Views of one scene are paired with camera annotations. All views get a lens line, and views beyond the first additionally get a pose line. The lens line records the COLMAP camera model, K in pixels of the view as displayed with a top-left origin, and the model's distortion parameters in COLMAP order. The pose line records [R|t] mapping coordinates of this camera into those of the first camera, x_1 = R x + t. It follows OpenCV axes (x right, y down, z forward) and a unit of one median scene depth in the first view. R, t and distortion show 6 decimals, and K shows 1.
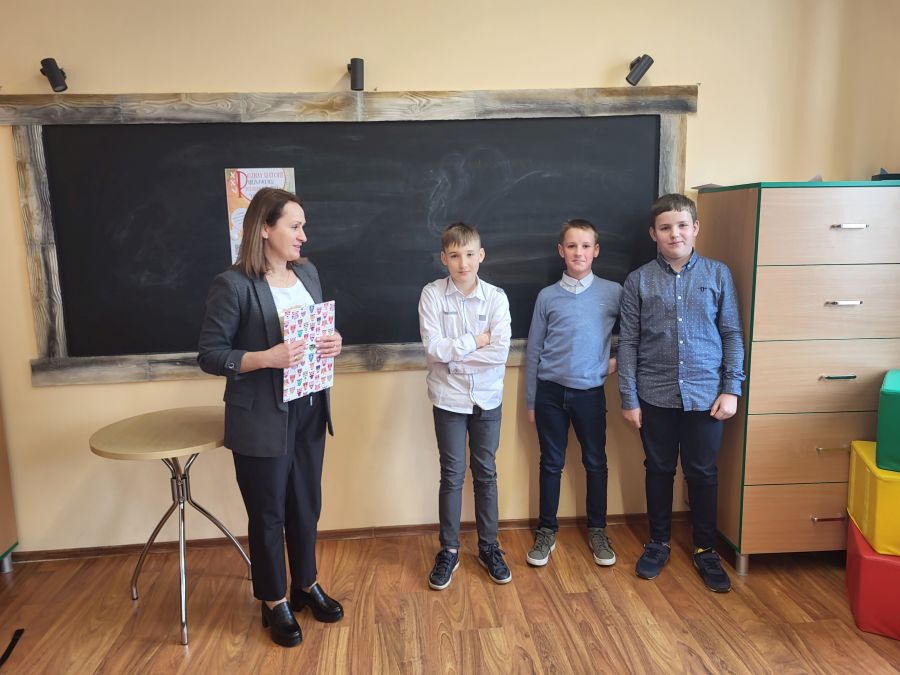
lens RADIAL K [[681.2, 0, 449.4], [0, 681.2, 327.5], [0, 0, 1]] dist [0.047567, -0.043216]
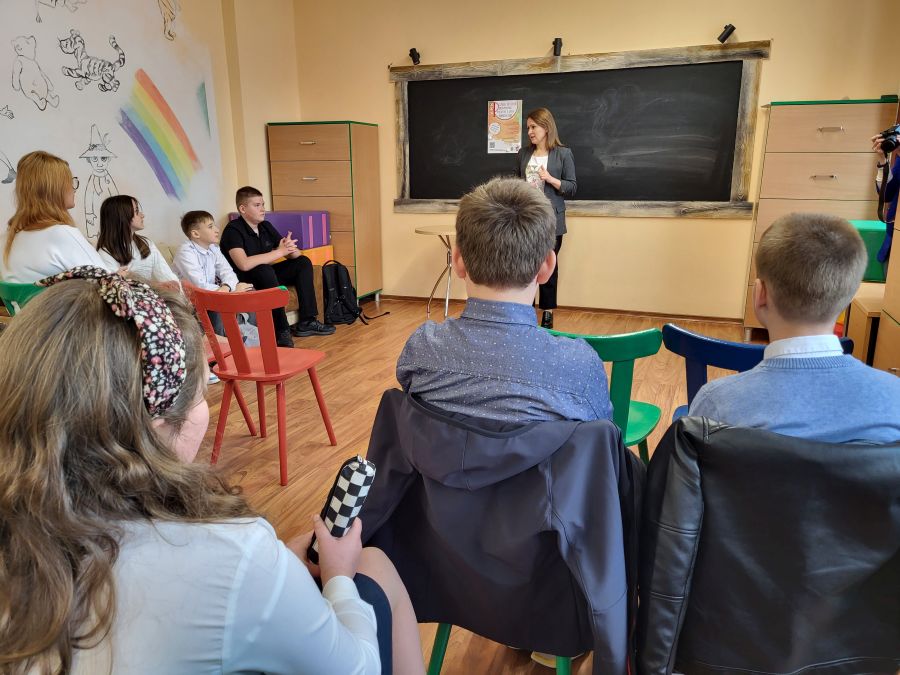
lens RADIAL K [[681.2, 0, 449.4], [0, 681.2, 327.5], [0, 0, 1]] dist [0.047567, -0.043216]
pose [[0.896800, 0.121746, -0.425357, 0.467862], [-0.085514, 0.990963, 0.103341, 0.207201], [0.434094, -0.056302, 0.899106, -0.805190]]
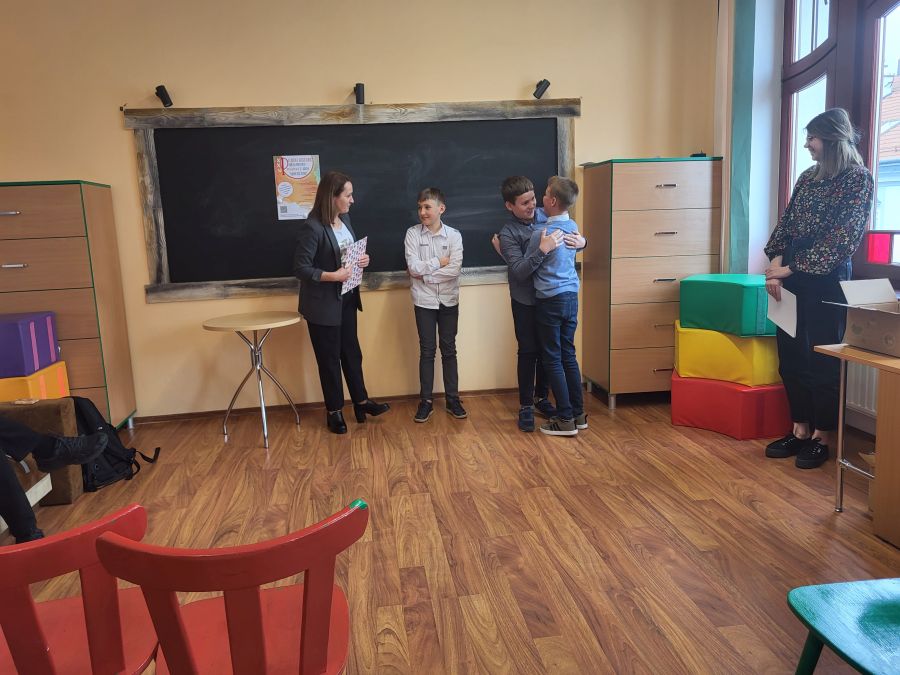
lens RADIAL K [[681.2, 0, 449.4], [0, 681.2, 327.5], [0, 0, 1]] dist [0.047567, -0.043216]
pose [[0.998588, -0.025111, 0.046807, -0.017706], [0.024914, 0.999678, 0.004780, 0.152339], [-0.046912, -0.003607, 0.998893, -0.541533]]
